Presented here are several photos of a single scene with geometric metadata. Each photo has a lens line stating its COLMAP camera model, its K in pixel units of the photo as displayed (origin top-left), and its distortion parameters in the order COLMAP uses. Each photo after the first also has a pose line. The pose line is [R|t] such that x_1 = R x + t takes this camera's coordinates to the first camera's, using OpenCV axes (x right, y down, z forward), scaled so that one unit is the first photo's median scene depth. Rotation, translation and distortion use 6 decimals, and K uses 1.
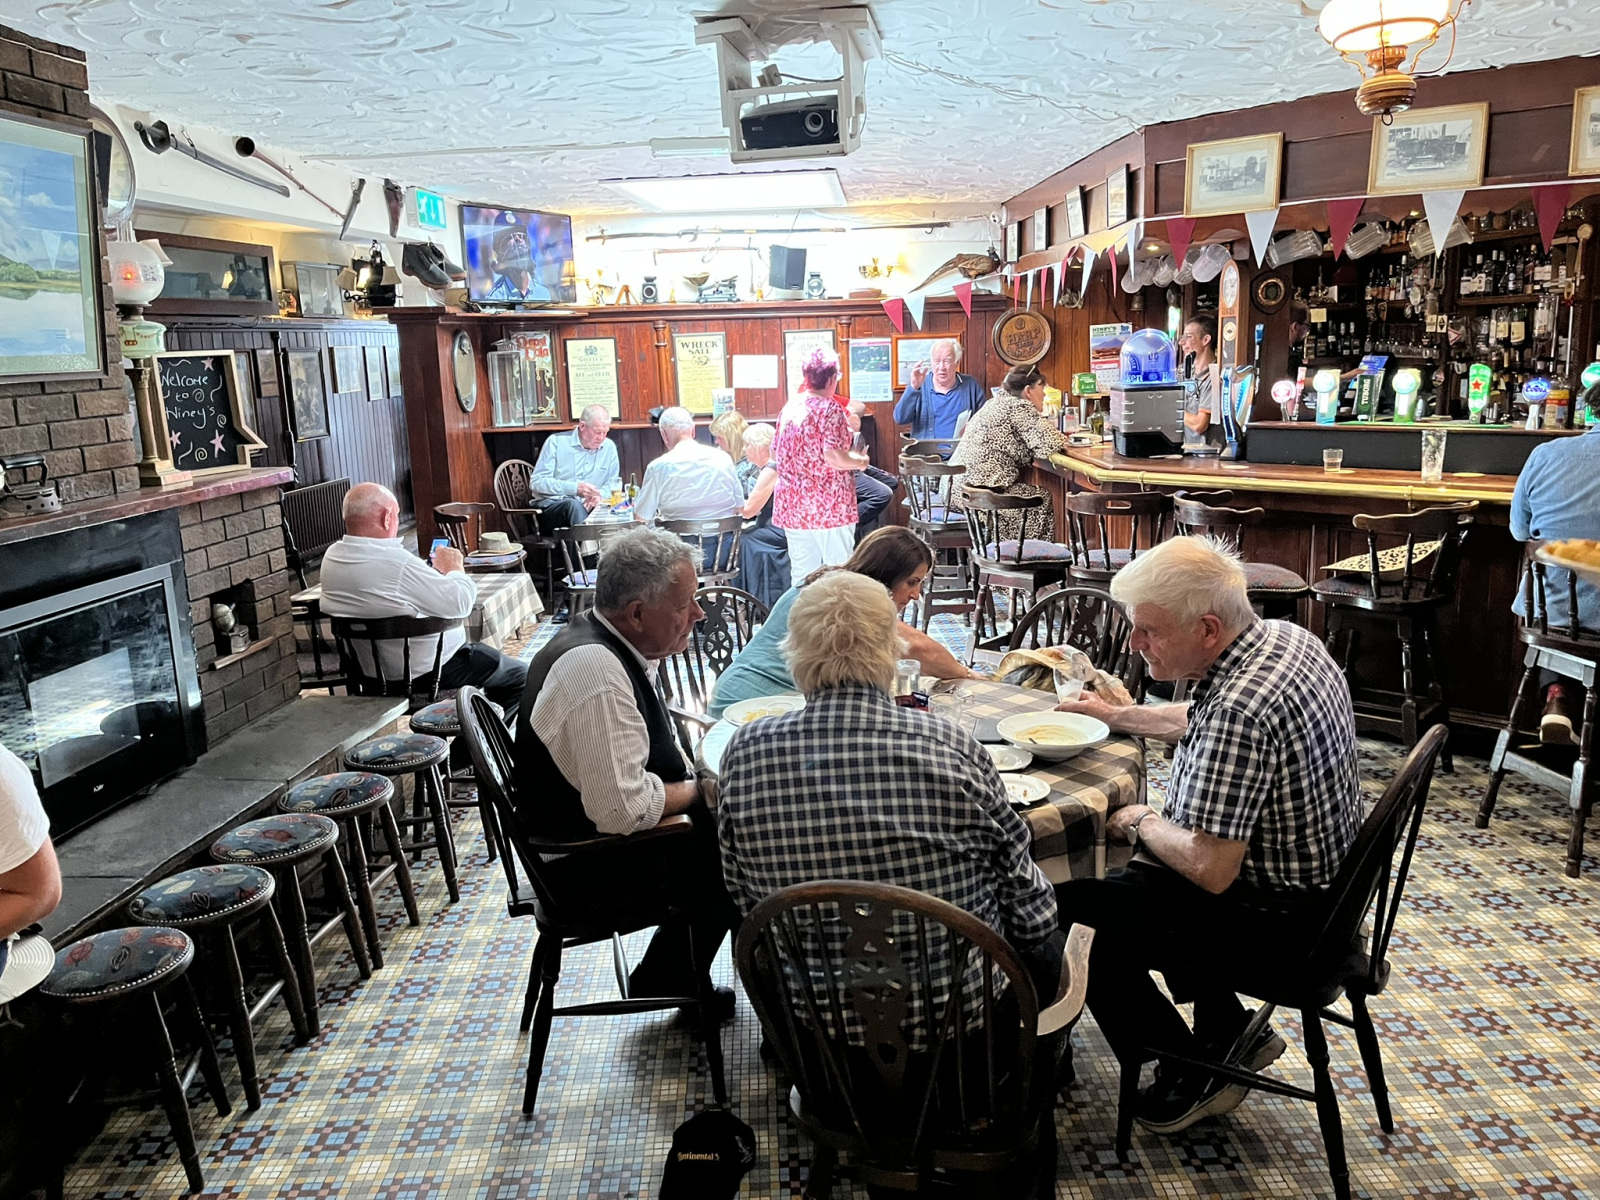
lens RADIAL K [[1204.5, 0, 800.0], [0, 1204.5, 600.0], [0, 0, 1]] dist [0.084498, -0.130657]
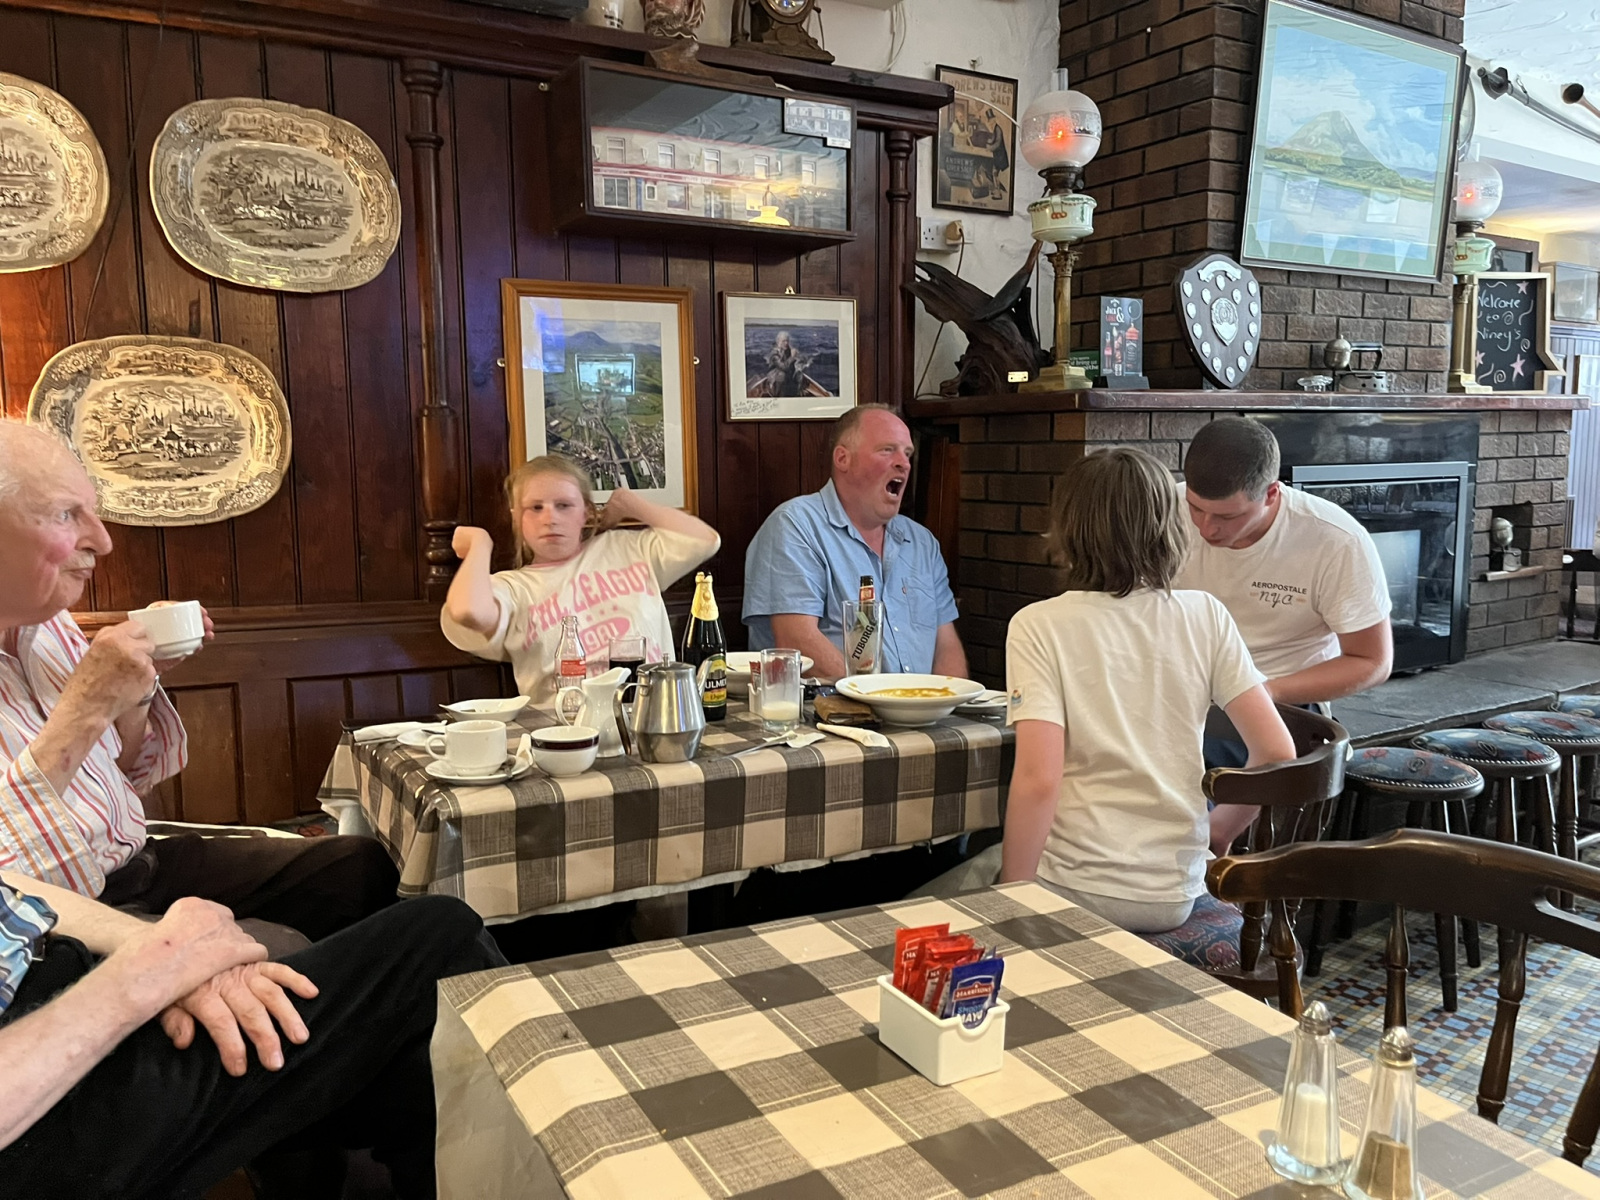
lens RADIAL K [[1204.5, 0, 800.0], [0, 1204.5, 600.0], [0, 0, 1]] dist [0.084498, -0.130657]
pose [[0.632863, 0.122063, -0.764582, -0.065395], [-0.166289, 0.985879, 0.019751, 0.135089], [0.756196, 0.114642, 0.644224, -0.057658]]
